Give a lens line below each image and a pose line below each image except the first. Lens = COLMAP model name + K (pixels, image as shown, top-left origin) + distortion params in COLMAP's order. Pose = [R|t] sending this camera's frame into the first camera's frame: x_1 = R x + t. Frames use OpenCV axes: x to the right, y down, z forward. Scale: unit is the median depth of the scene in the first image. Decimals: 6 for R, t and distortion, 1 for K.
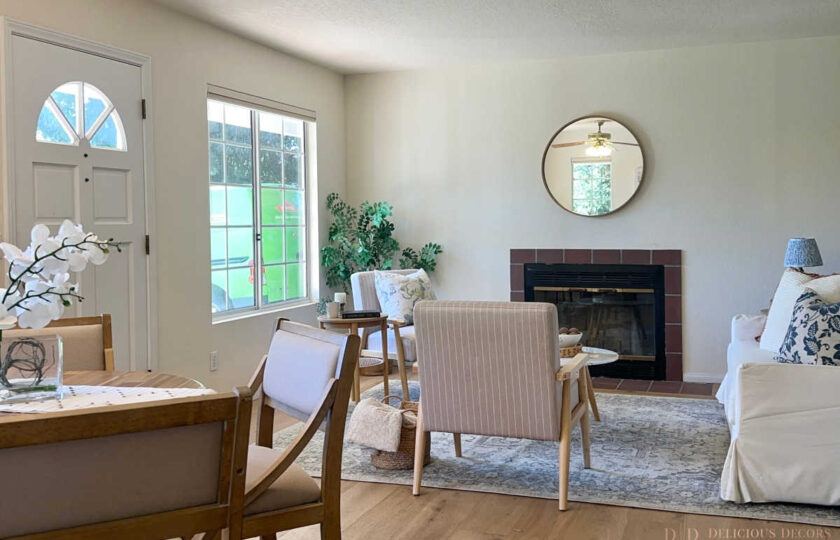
lens RADIAL K [[827.0, 0, 419.4], [0, 827.0, 272.5], [0, 0, 1]] dist [0.137701, -0.225093]
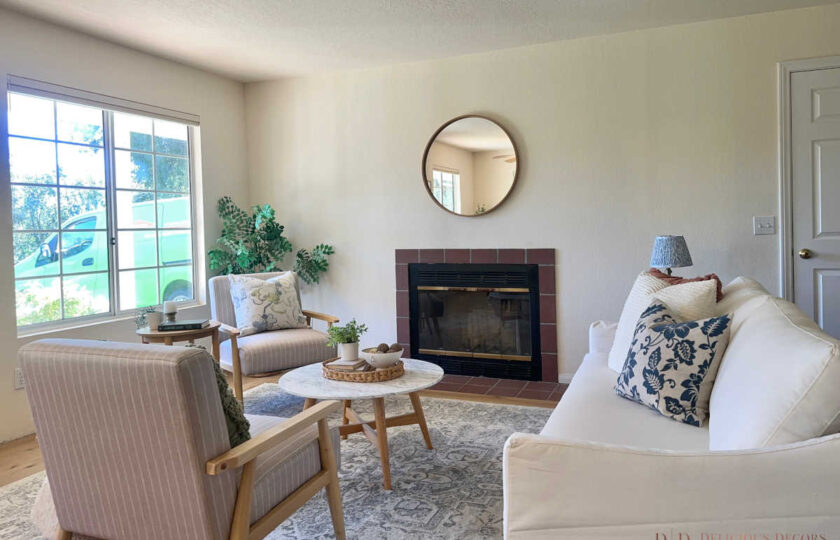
lens RADIAL K [[595.9, 0, 421.6], [0, 595.9, 264.6], [0, 0, 1]] dist [0.129155, -0.175507]
pose [[0.999522, -0.012295, -0.028350, 0.191918], [0.012418, 0.999914, 0.004173, -0.014511], [0.028297, -0.004523, 0.999589, 0.316579]]
